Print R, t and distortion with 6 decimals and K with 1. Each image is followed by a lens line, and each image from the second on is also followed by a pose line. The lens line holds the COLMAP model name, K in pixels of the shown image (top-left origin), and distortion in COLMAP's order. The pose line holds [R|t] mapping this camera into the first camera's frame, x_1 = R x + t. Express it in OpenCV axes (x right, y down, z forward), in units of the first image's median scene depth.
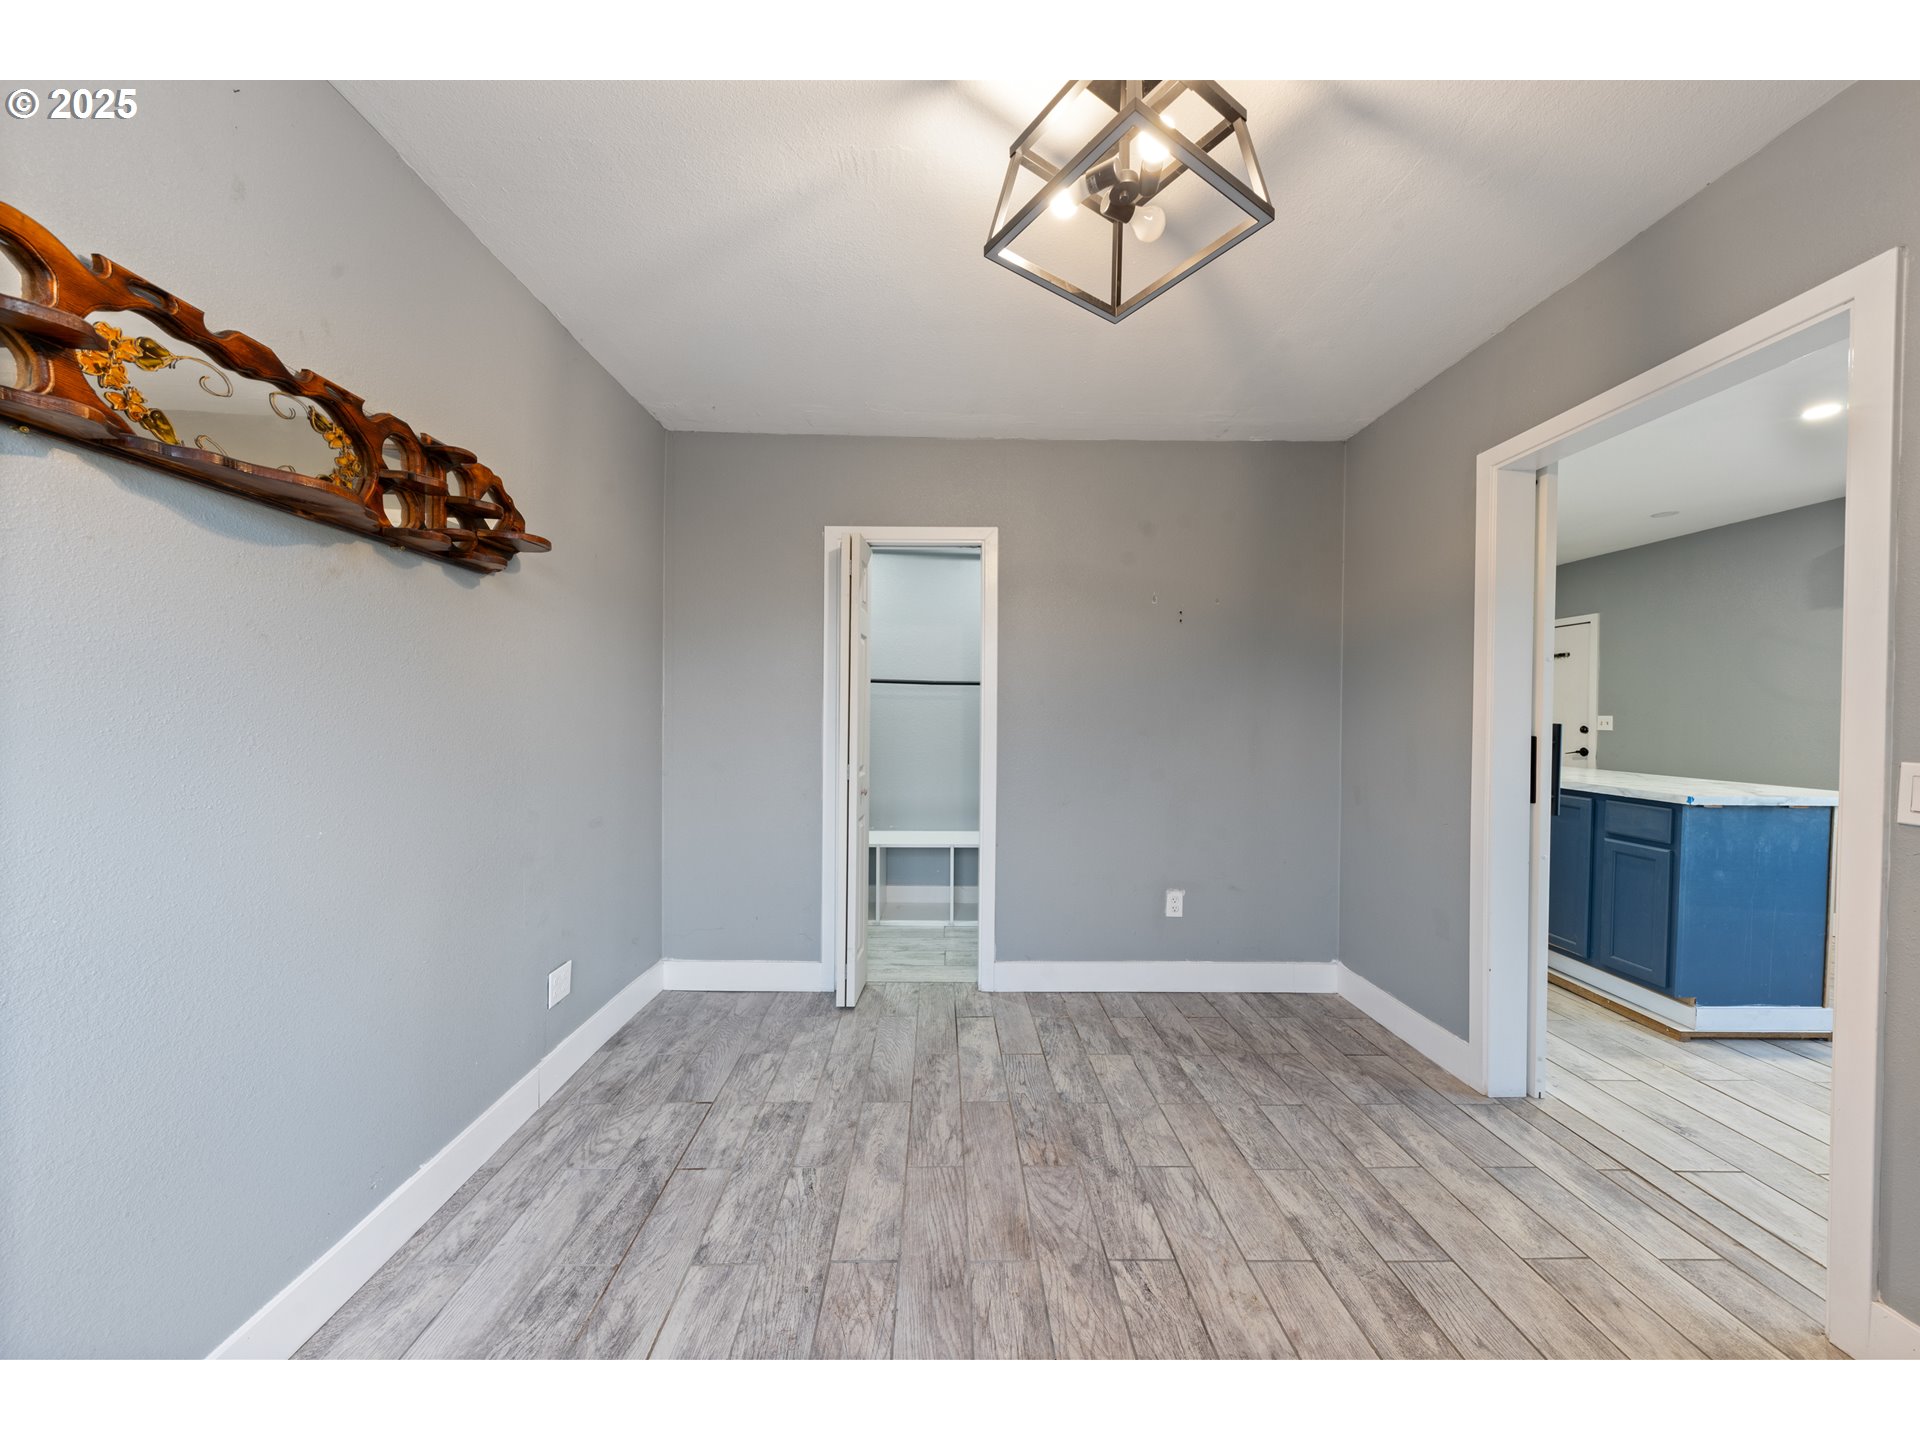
lens RADIAL K [[665.5, 0, 917.1], [0, 665.5, 712.9], [0, 0, 1]] dist [-0.006197, -0.000609]
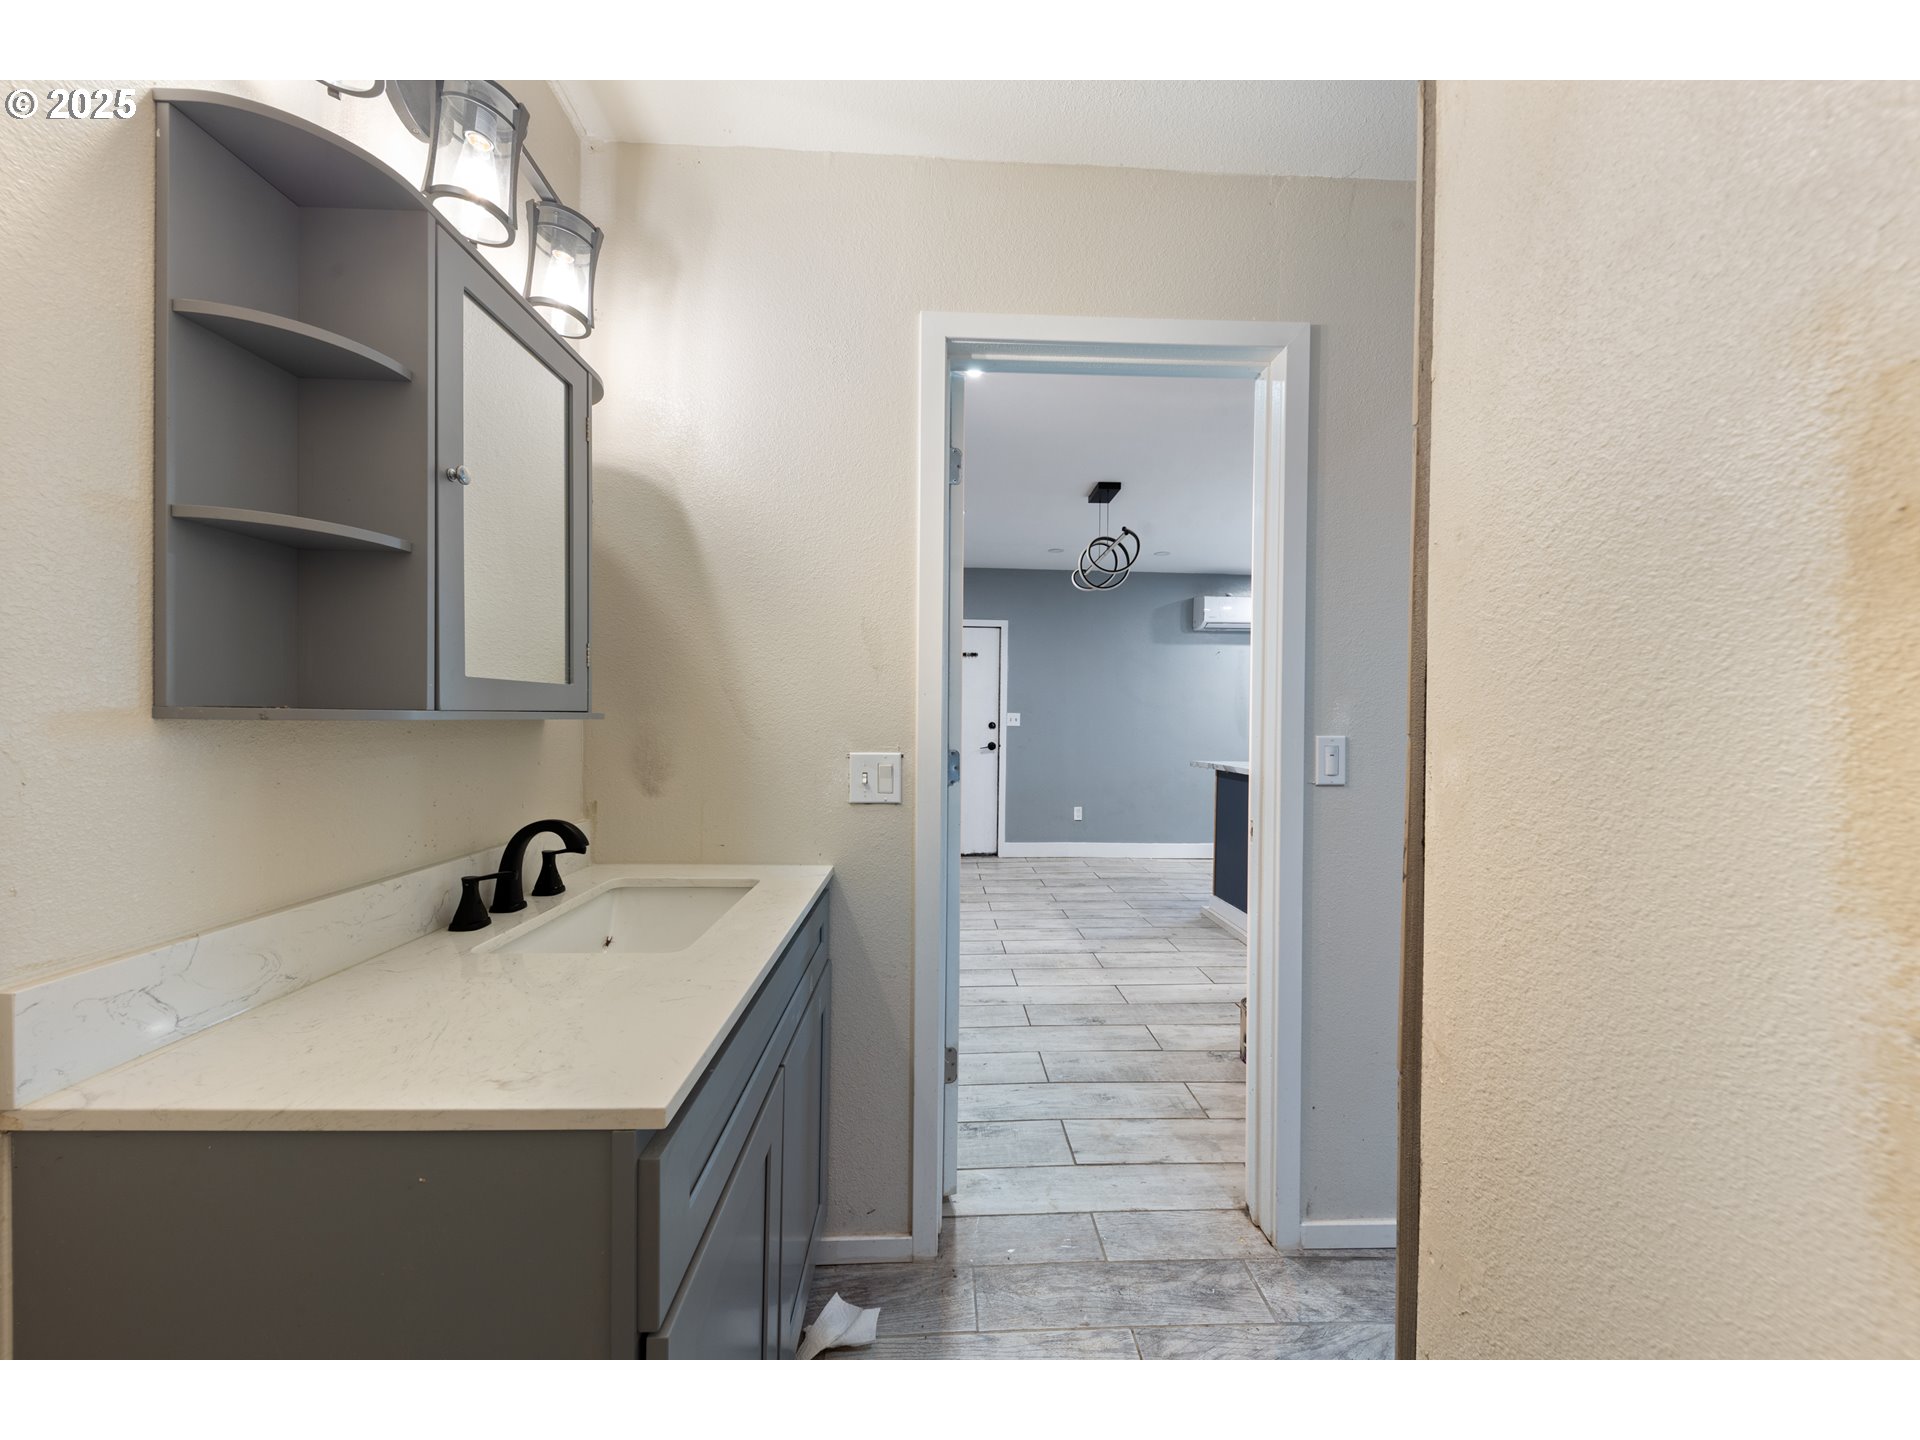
lens RADIAL K [[665.5, 0, 955.7], [0, 665.5, 719.5], [0, 0, 1]] dist [-0.006197, -0.000609]
pose [[-0.058277, -0.015040, 0.998187, -0.145484], [-0.002216, 0.999886, 0.014936, -0.002953], [-0.998298, -0.001342, -0.058304, 2.277892]]
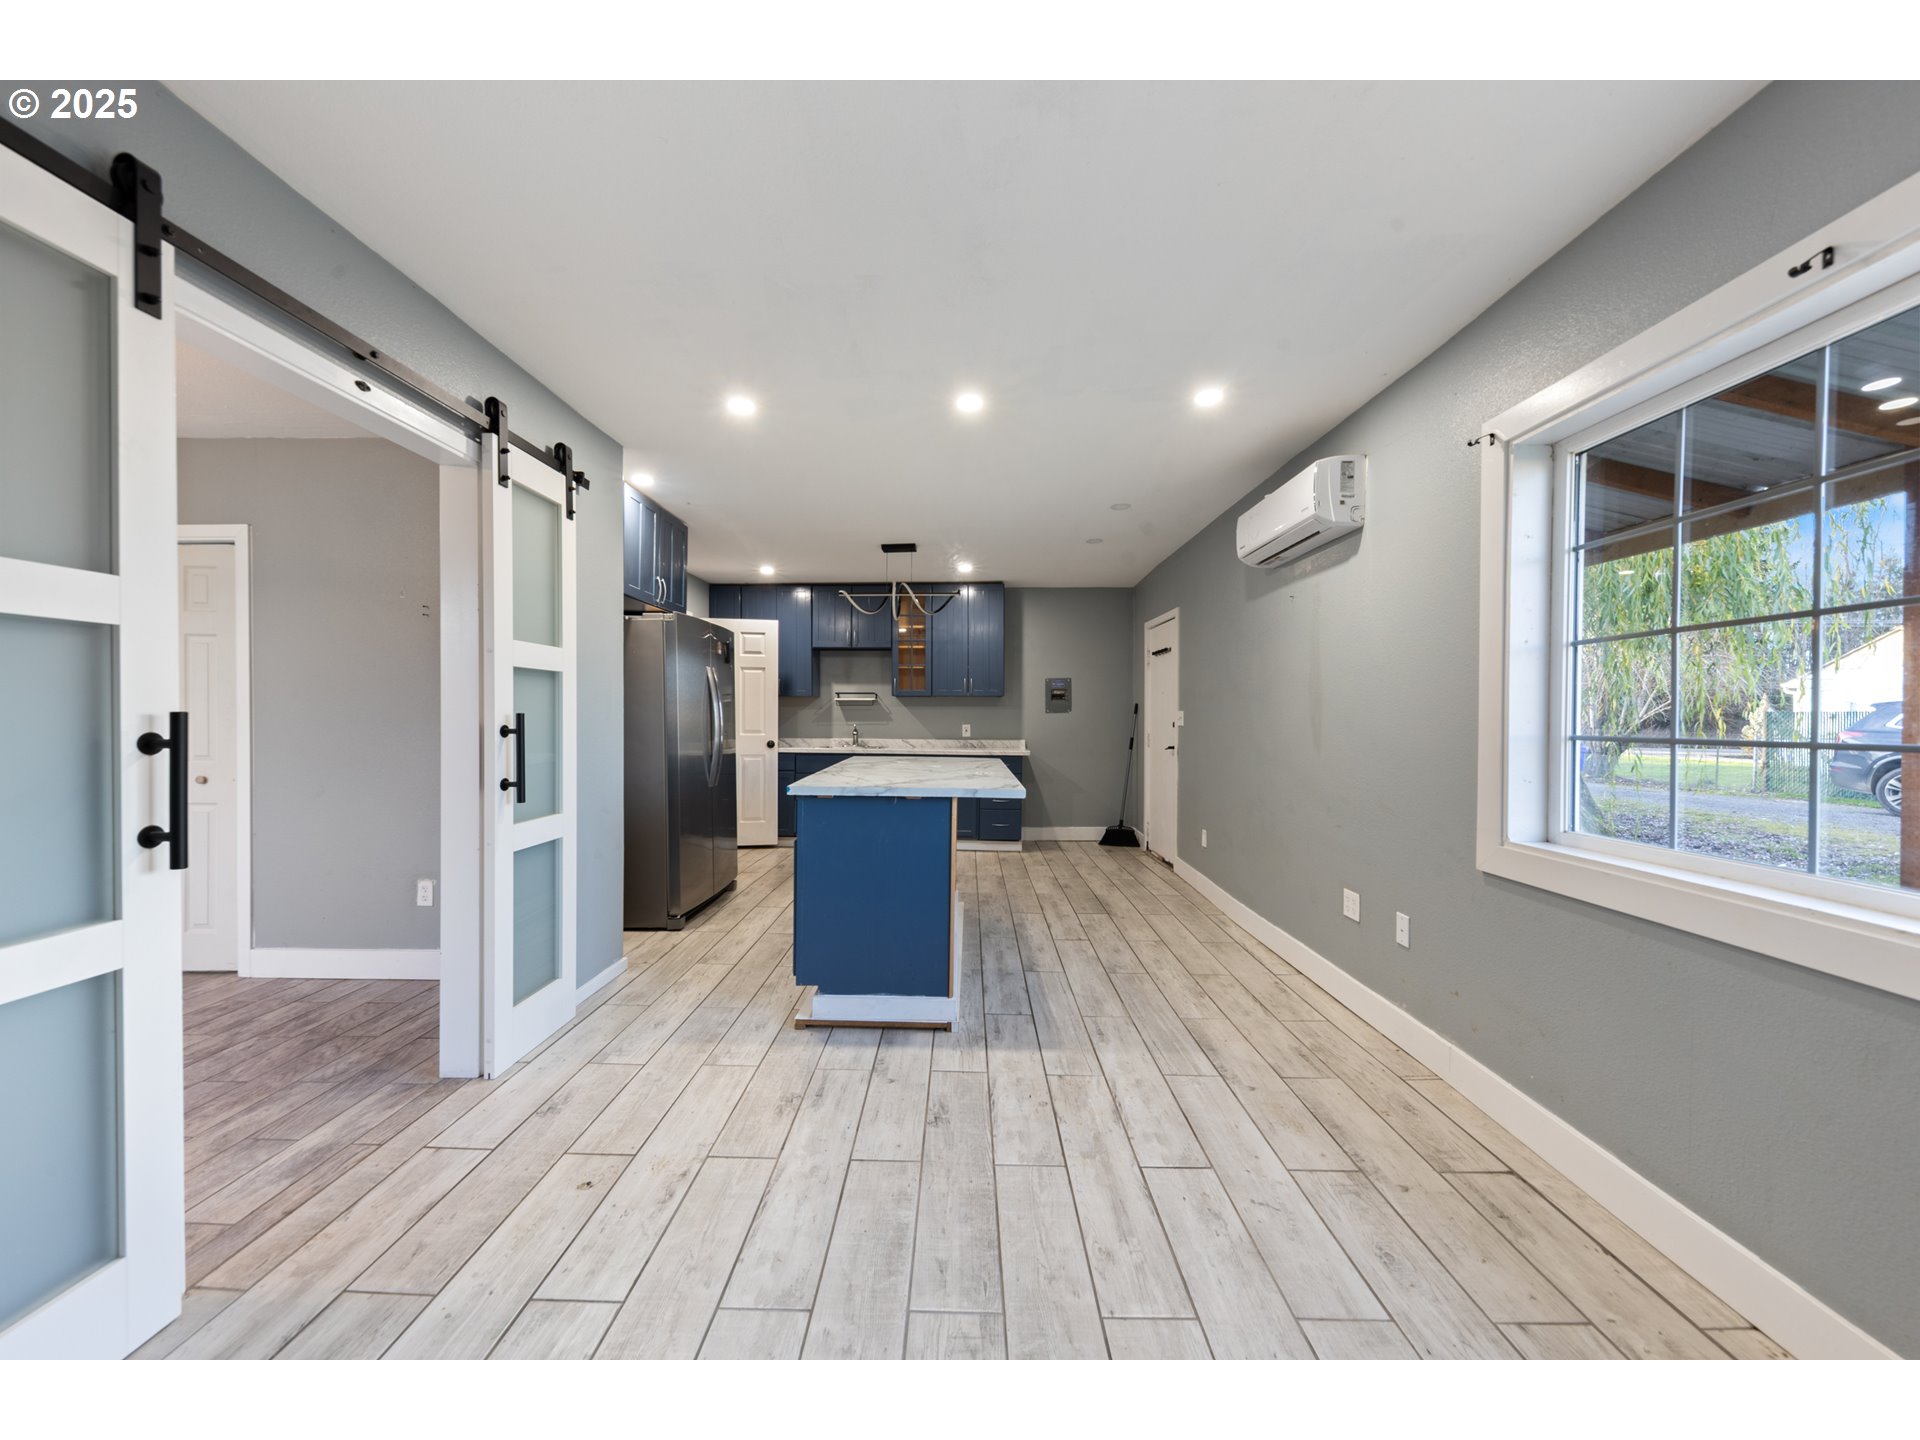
lens RADIAL K [[665.5, 0, 964.5], [0, 665.5, 721.5], [0, 0, 1]] dist [-0.006197, -0.000609]
pose [[0.999999, -0.000268, 0.001178, 1.414360], [0.000262, 0.999987, 0.005031, 0.021341], [-0.001179, -0.005031, 0.999987, -0.019471]]
